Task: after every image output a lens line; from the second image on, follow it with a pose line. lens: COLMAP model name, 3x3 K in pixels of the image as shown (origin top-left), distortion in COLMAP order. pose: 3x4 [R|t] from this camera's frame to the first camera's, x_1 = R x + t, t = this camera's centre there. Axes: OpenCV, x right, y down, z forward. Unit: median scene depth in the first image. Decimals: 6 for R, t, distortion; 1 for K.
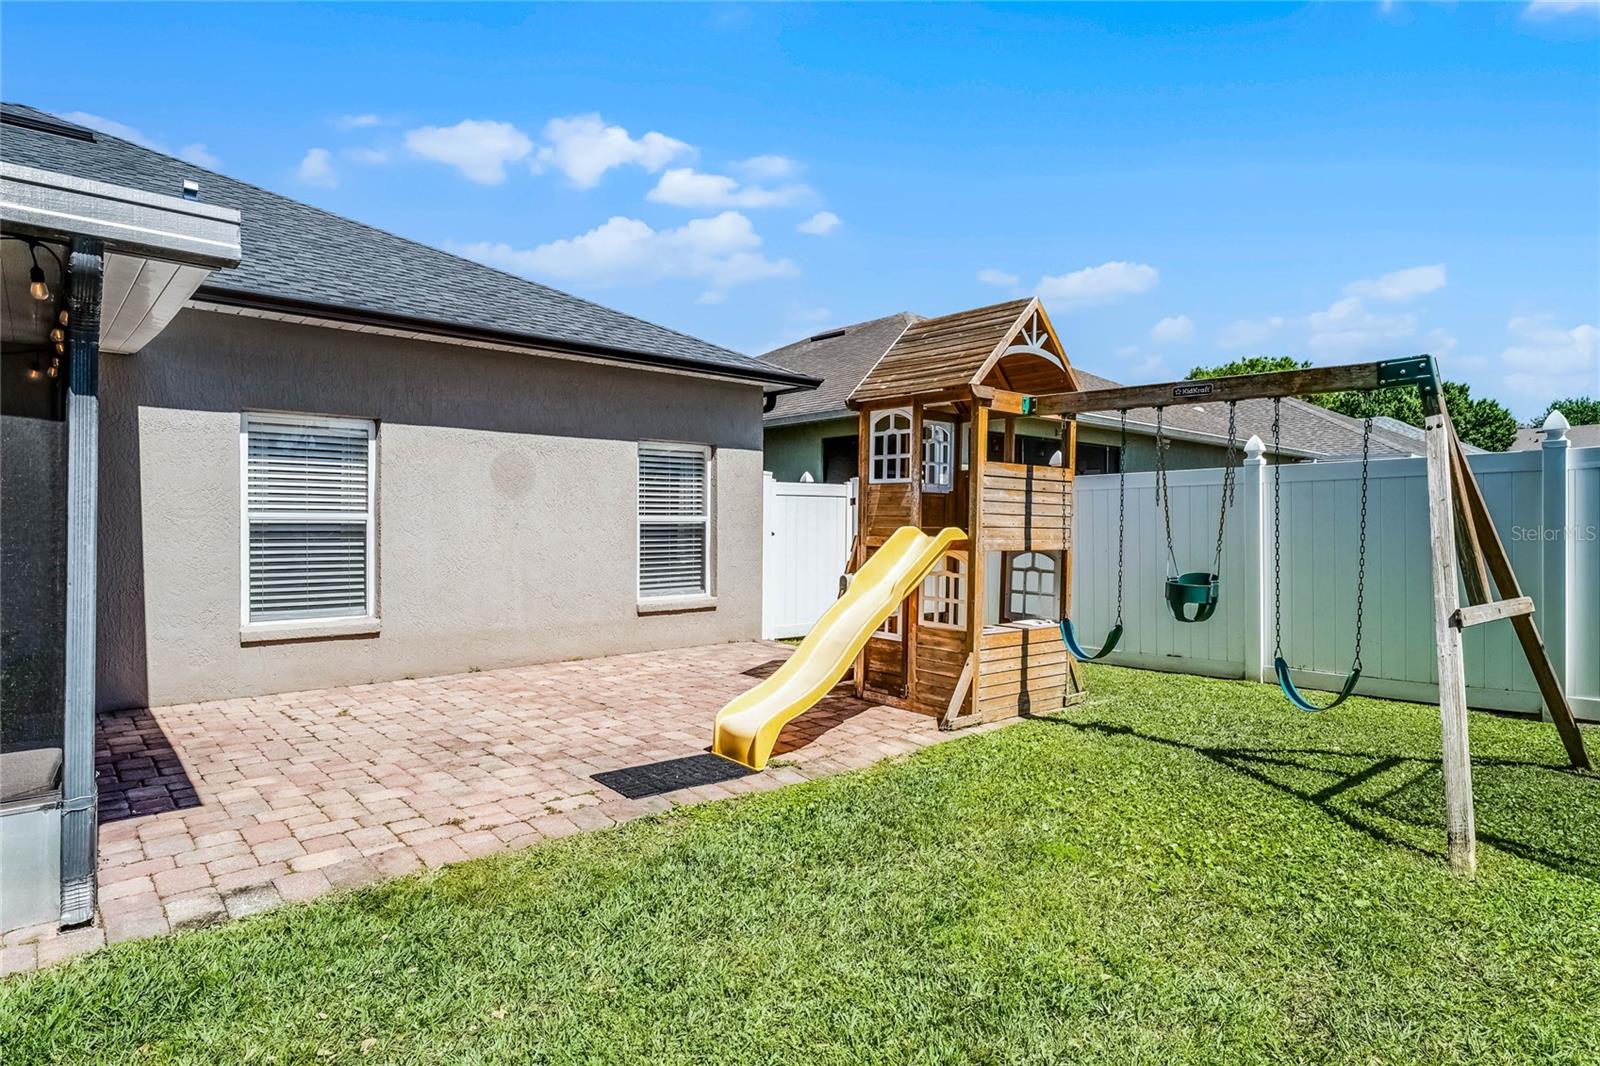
lens RADIAL K [[884.5, 0, 800.4], [0, 884.5, 530.2], [0, 0, 1]] dist [-0.002011, -0.000490]
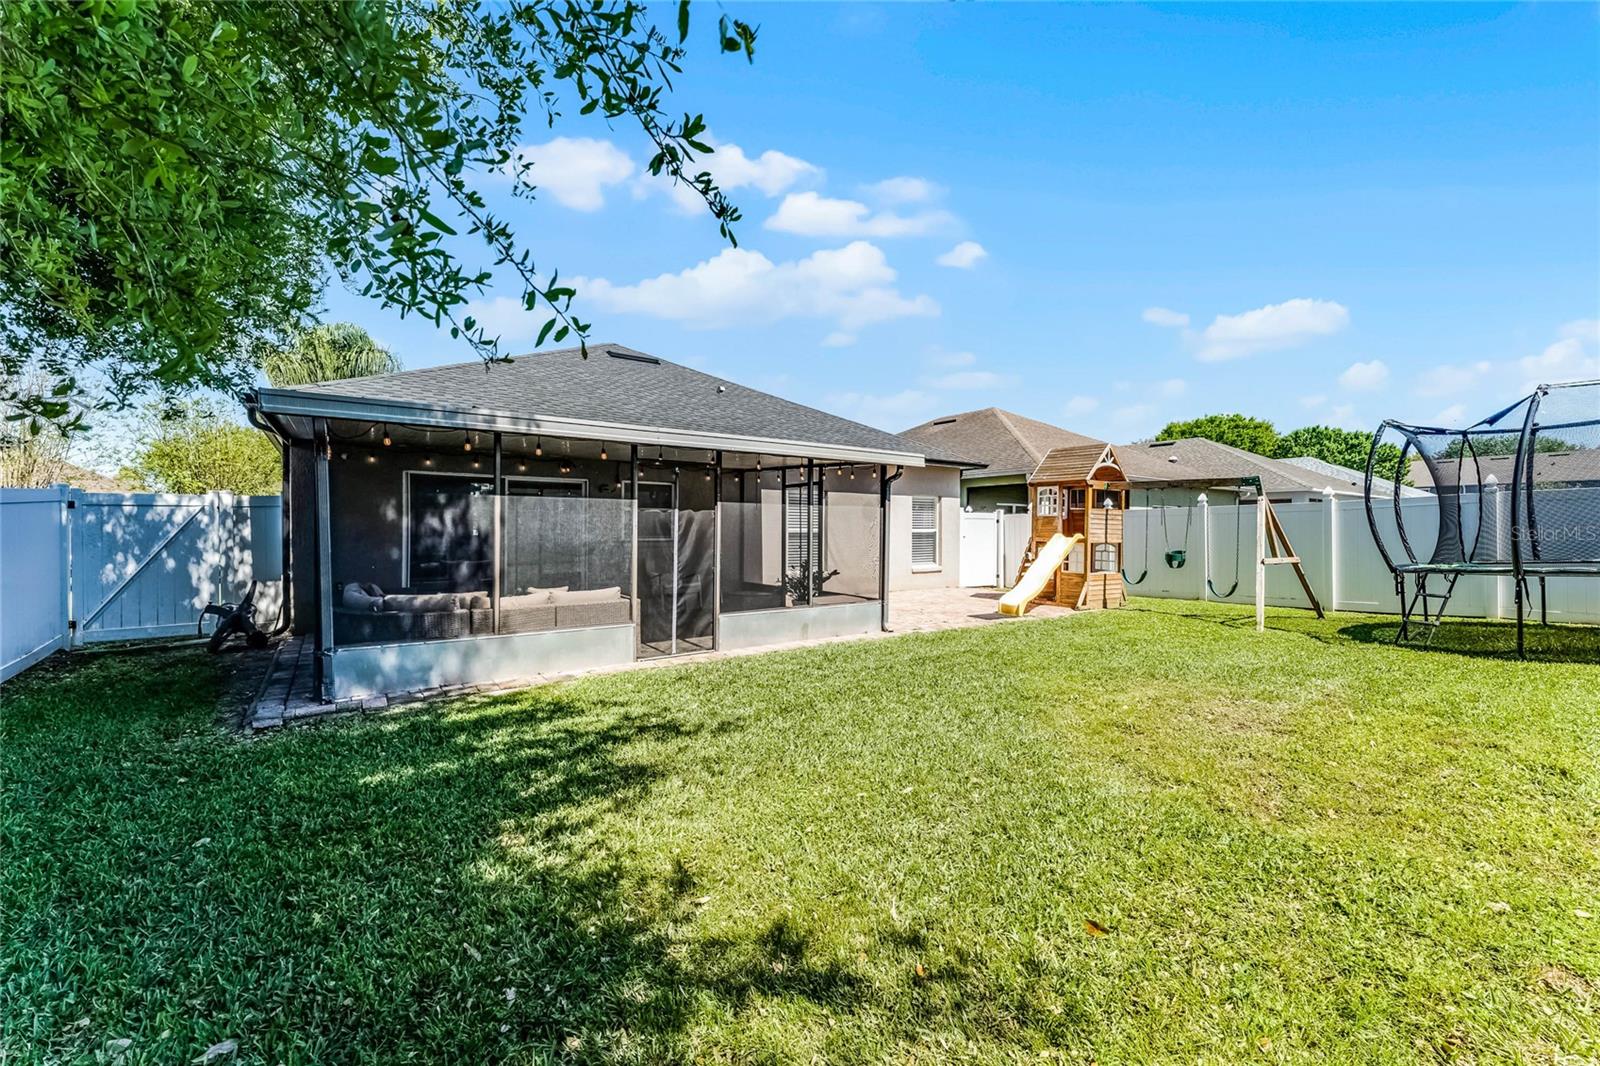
lens RADIAL K [[645.7, 0, 797.9], [0, 645.7, 535.3], [0, 0, 1]] dist [-0.001828, 0.000394]
pose [[0.994787, -0.002057, -0.101957, -0.443792], [0.001811, 0.999995, -0.002504, 0.004656], [0.101961, 0.002307, 0.994786, -0.951483]]
